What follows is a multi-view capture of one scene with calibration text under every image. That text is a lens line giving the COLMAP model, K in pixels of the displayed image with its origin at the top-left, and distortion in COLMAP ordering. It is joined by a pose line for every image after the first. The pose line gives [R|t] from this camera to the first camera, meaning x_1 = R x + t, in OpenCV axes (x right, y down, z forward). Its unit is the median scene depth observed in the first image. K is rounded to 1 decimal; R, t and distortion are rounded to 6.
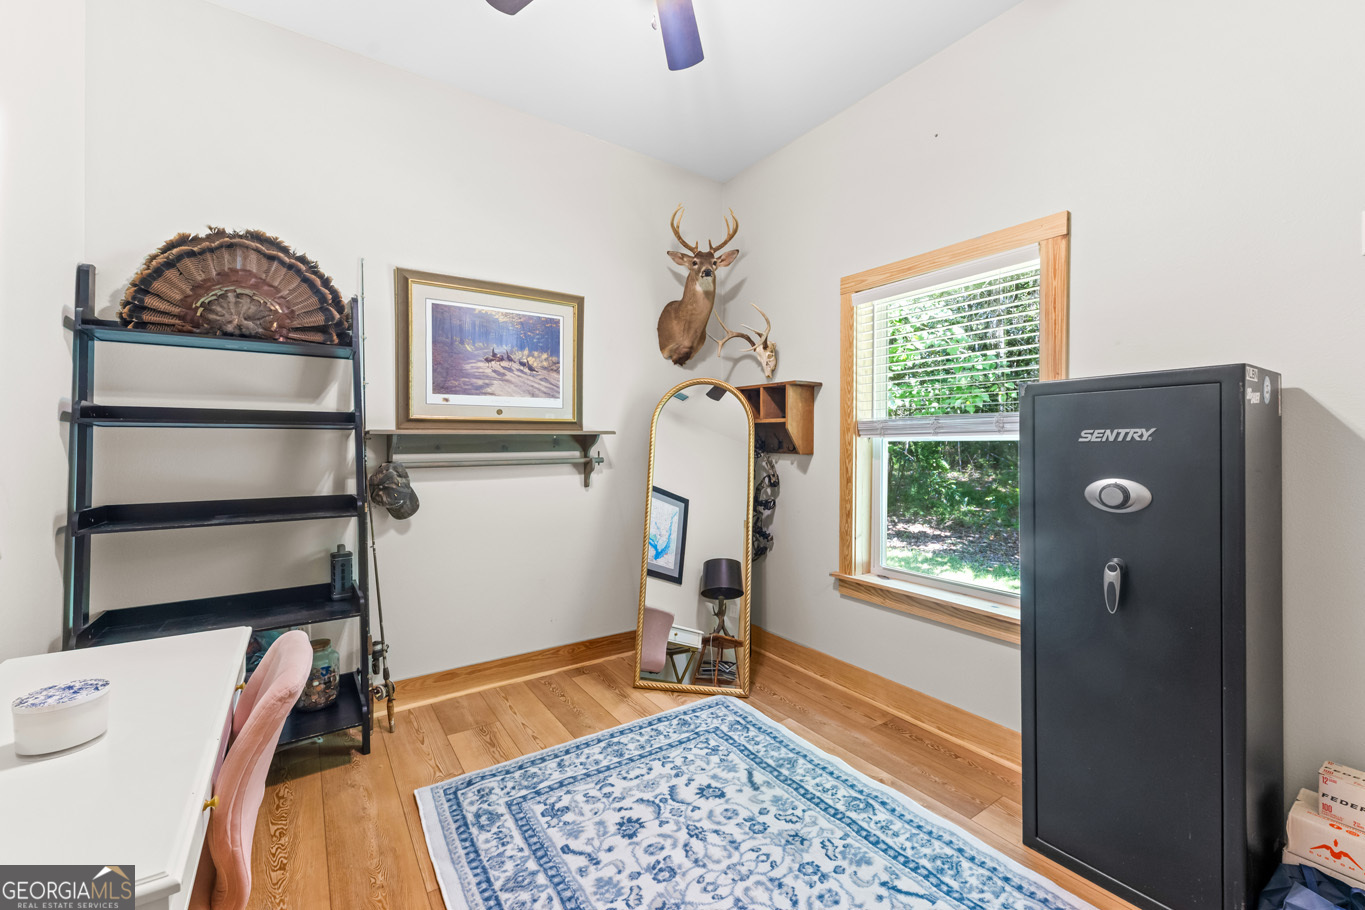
lens RADIAL K [[563.2, 0, 679.5], [0, 563.2, 441.5], [0, 0, 1]] dist [-0.001381, -0.000432]
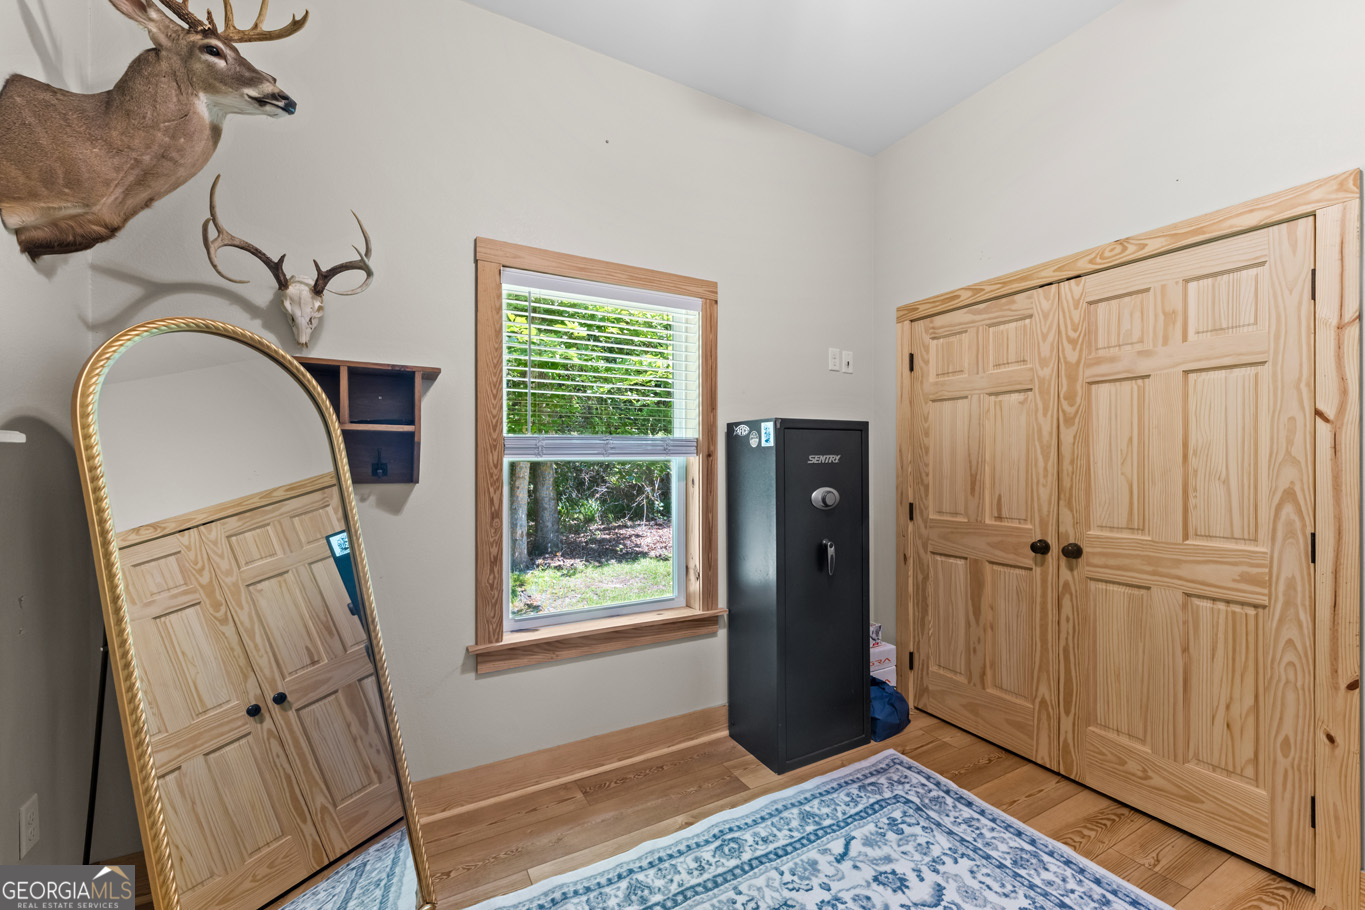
lens RADIAL K [[594.7, 0, 682.5], [0, 594.7, 455.0], [0, 0, 1]] dist [0.001458, 0.000094]
pose [[0.045830, 0.023309, 0.998677, -0.682673], [0.002839, 0.999721, -0.023464, 0.011583], [-0.998945, 0.003911, 0.045751, 1.014694]]
